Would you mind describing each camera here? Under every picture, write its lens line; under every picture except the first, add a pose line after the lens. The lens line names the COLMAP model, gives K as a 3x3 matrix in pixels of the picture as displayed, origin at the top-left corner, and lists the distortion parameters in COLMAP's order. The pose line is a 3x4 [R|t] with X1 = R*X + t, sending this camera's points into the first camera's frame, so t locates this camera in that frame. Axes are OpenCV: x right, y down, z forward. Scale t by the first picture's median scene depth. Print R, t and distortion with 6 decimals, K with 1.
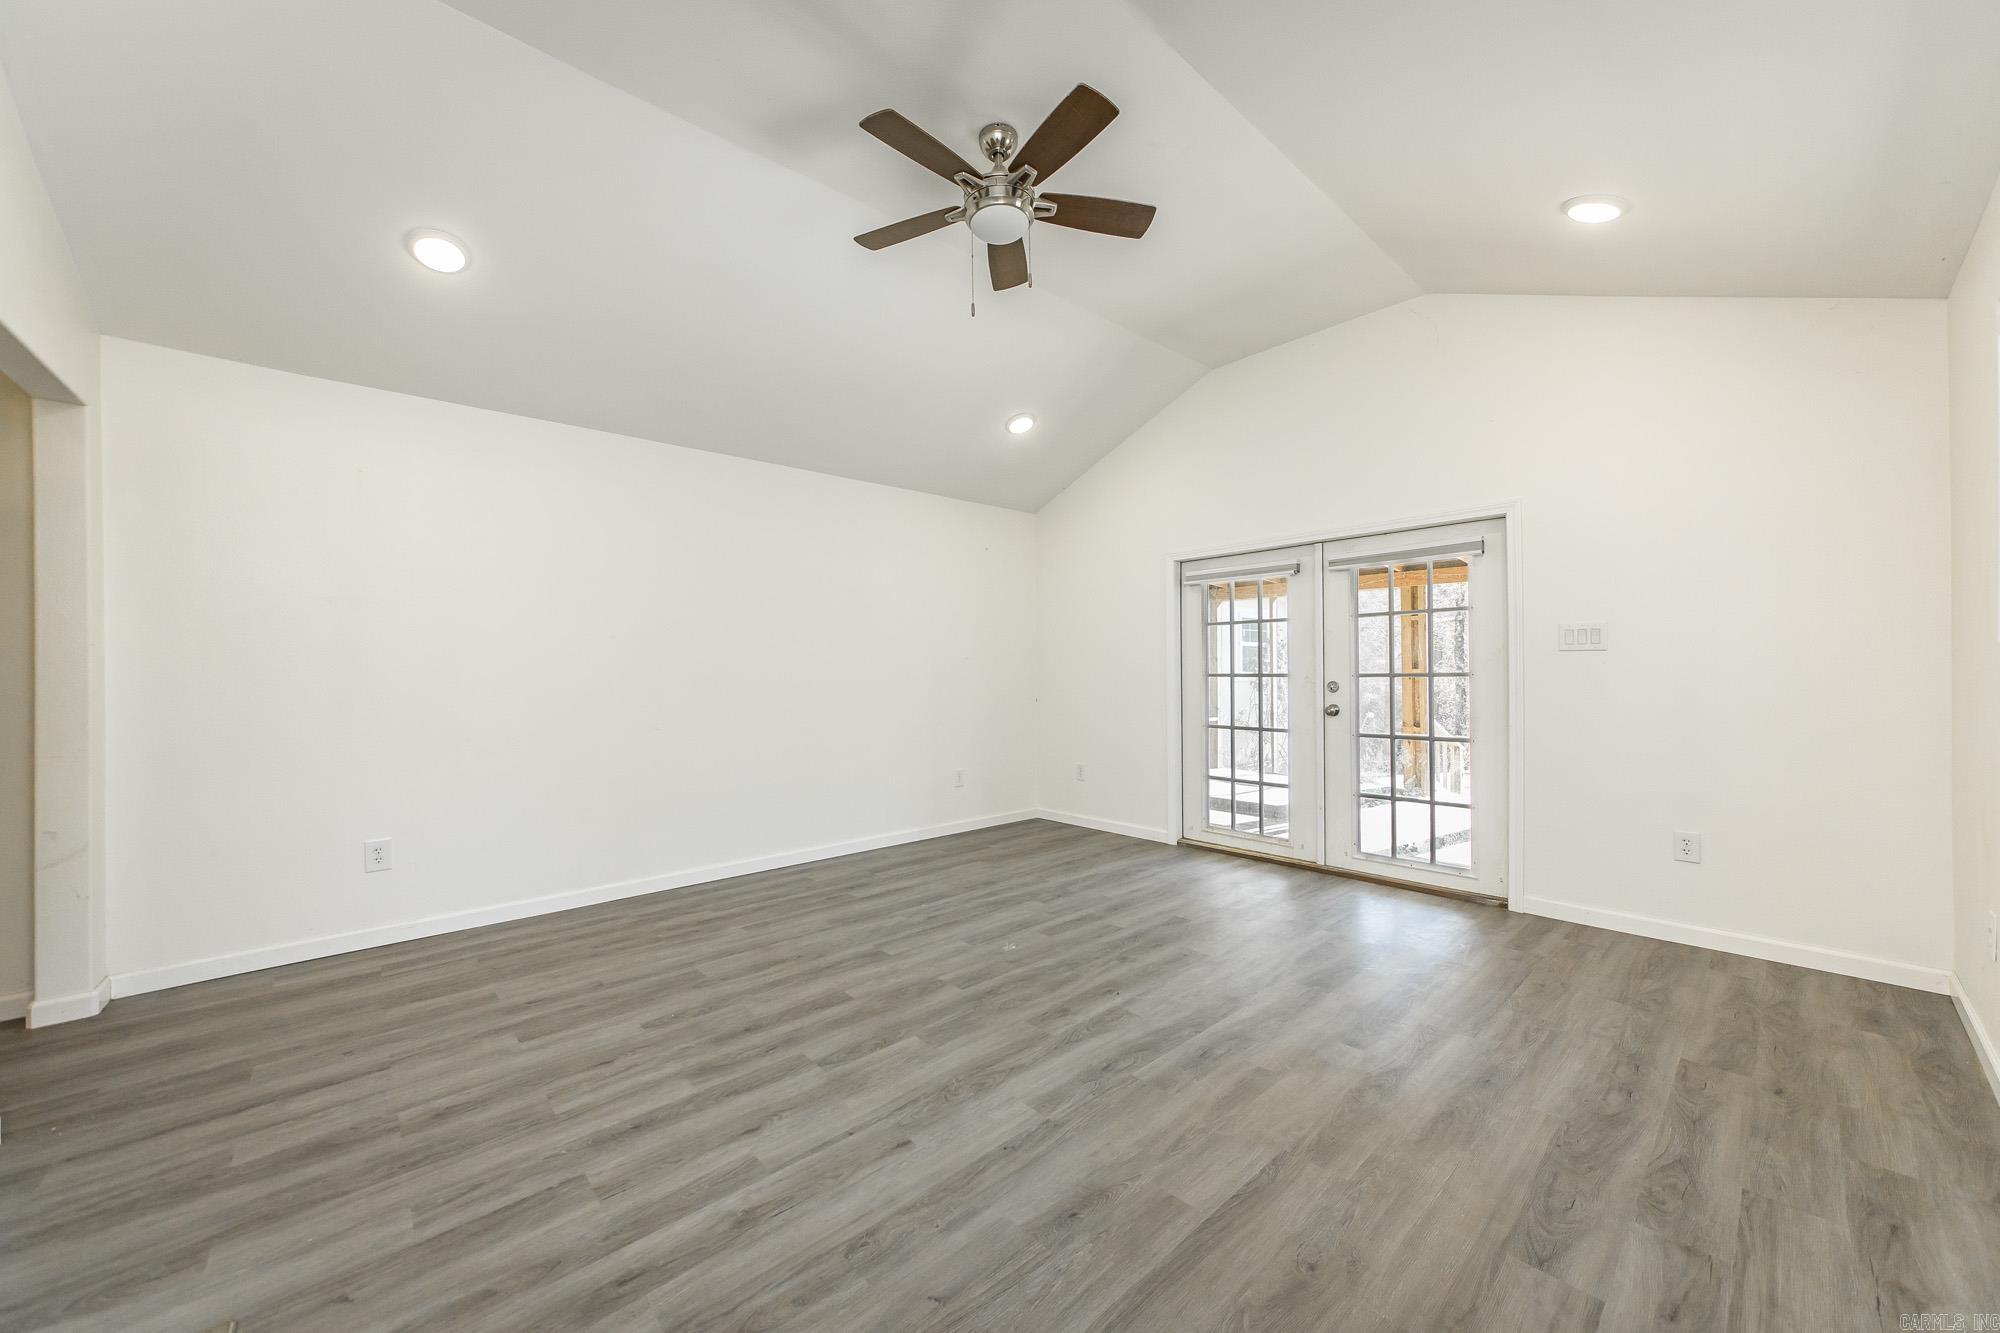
lens RADIAL K [[734.6, 0, 998.1], [0, 734.6, 666.3], [0, 0, 1]] dist [-0.012385, 0.002866]
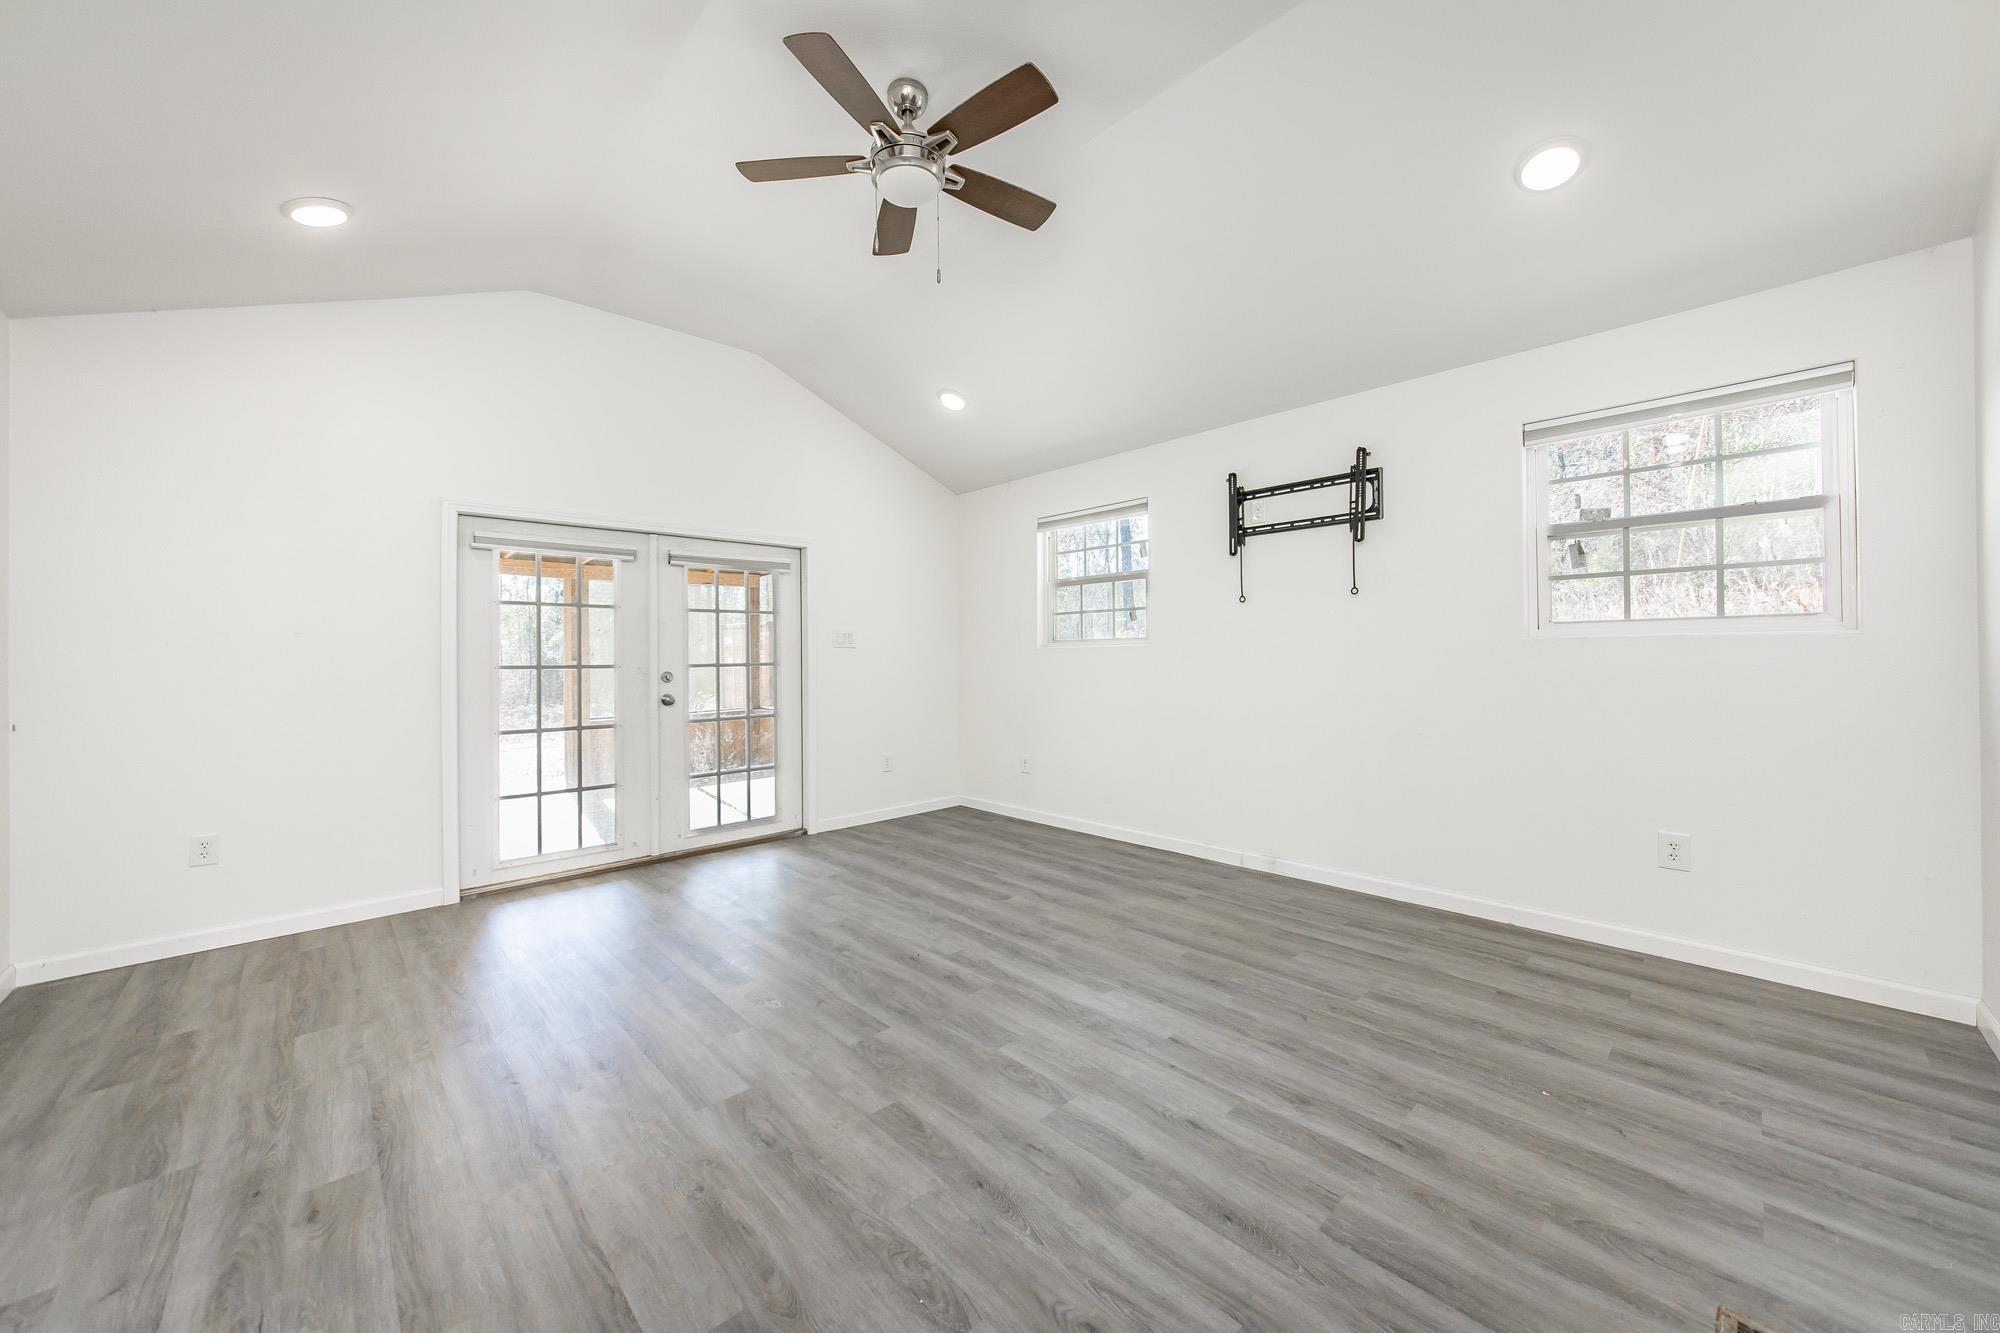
lens RADIAL K [[734.6, 0, 992.5], [0, 734.6, 656.9], [0, 0, 1]] dist [-0.012385, 0.002866]
pose [[-0.017732, 0.008500, 0.999807, -0.910341], [0.002046, 0.999962, -0.008465, 0.014129], [-0.999841, 0.001895, -0.017749, 0.890720]]
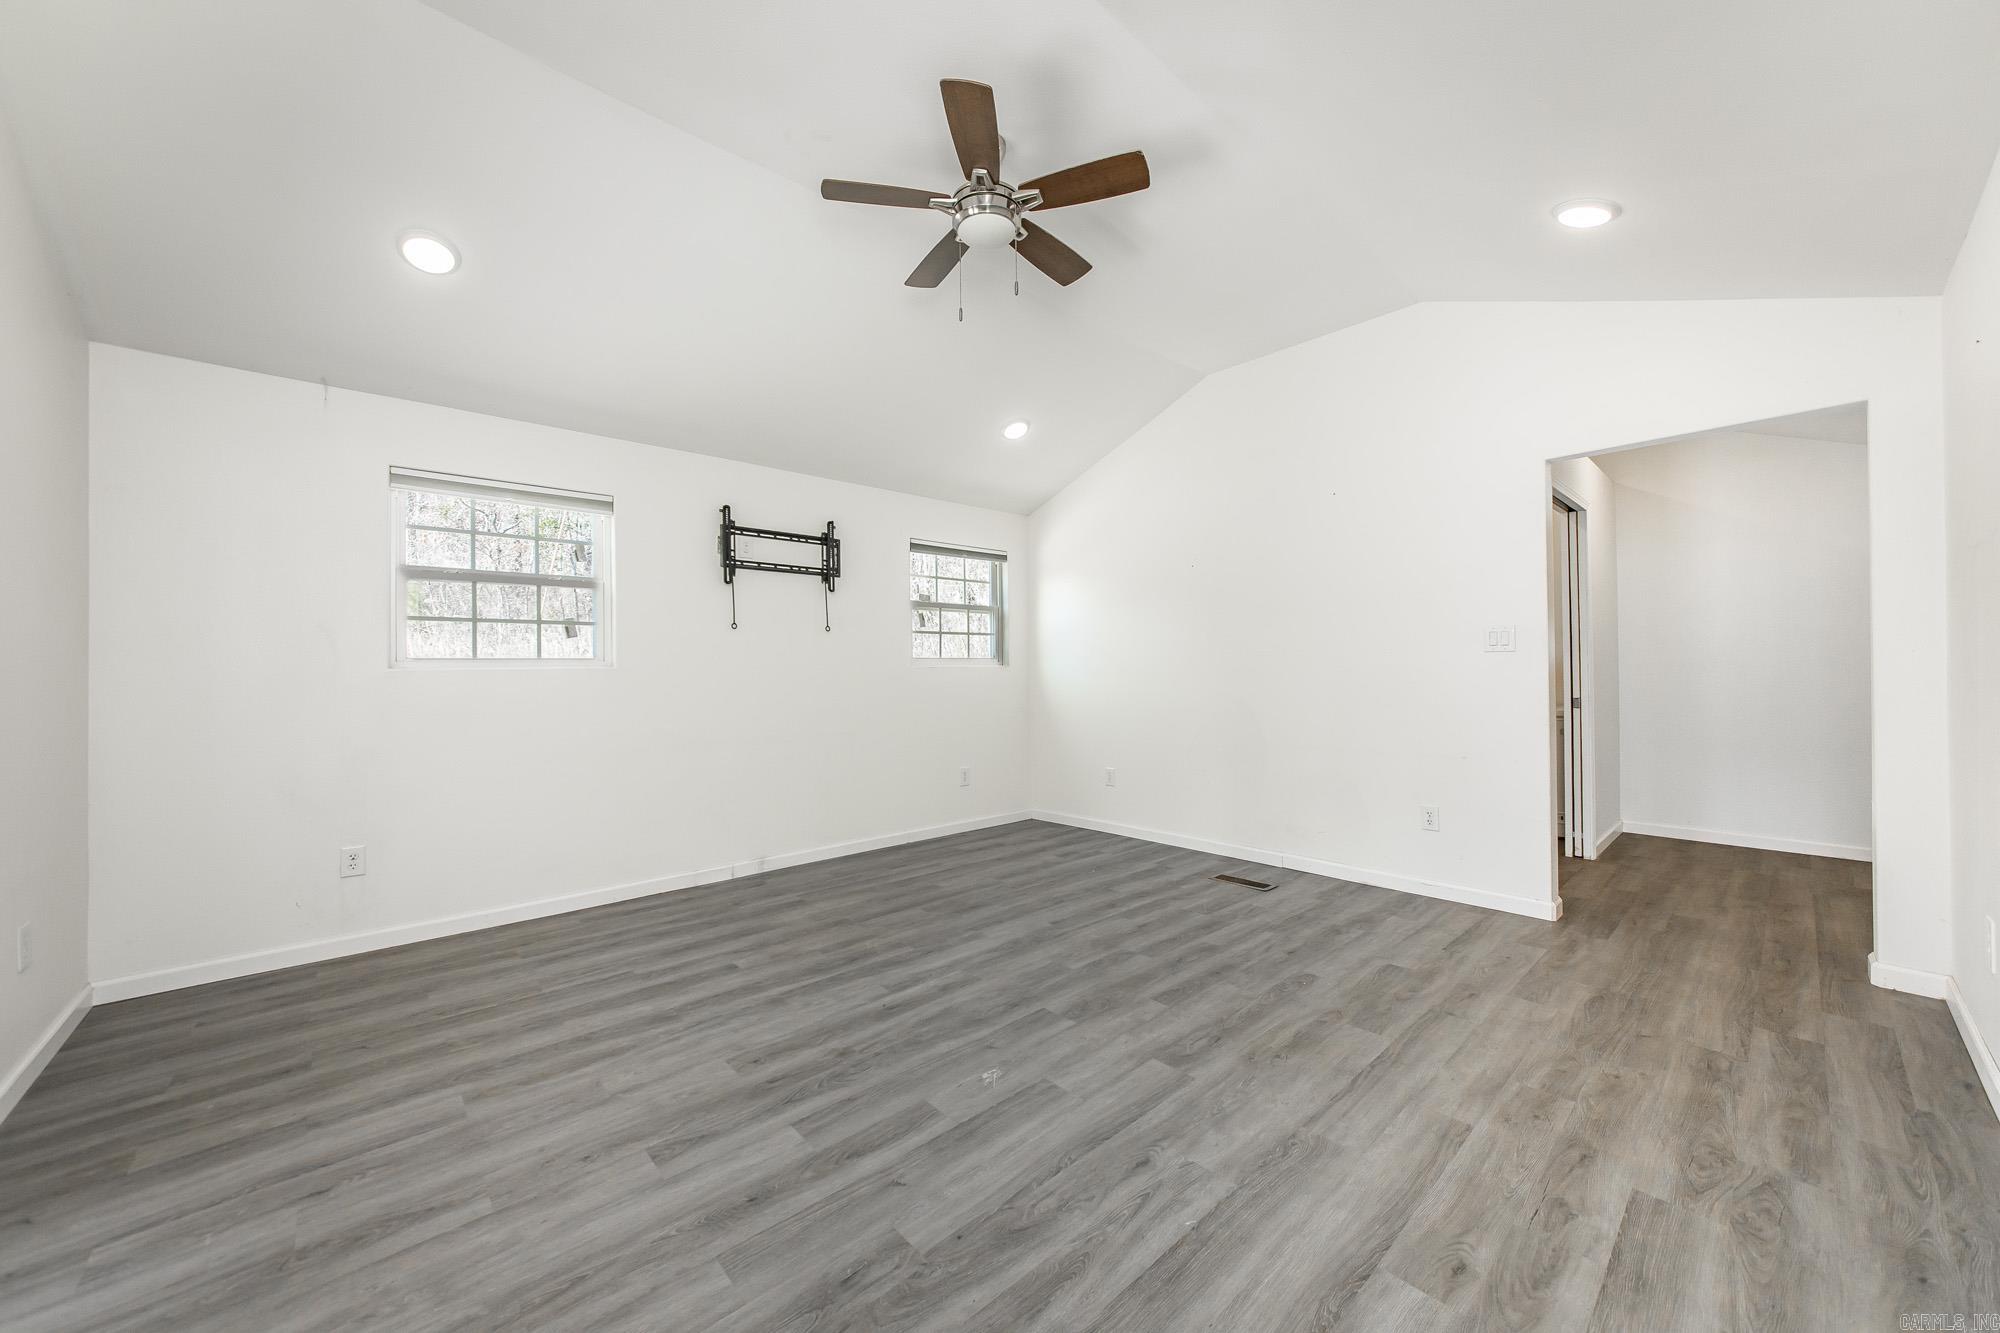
lens RADIAL K [[734.6, 0, 1000.9], [0, 734.6, 674.2], [0, 0, 1]] dist [-0.012385, 0.002866]
pose [[-0.999724, 0.023161, -0.003866, 0.000444], [0.023183, 0.999716, -0.005609, 0.011585], [0.003735, -0.005697, -0.999977, 1.947313]]
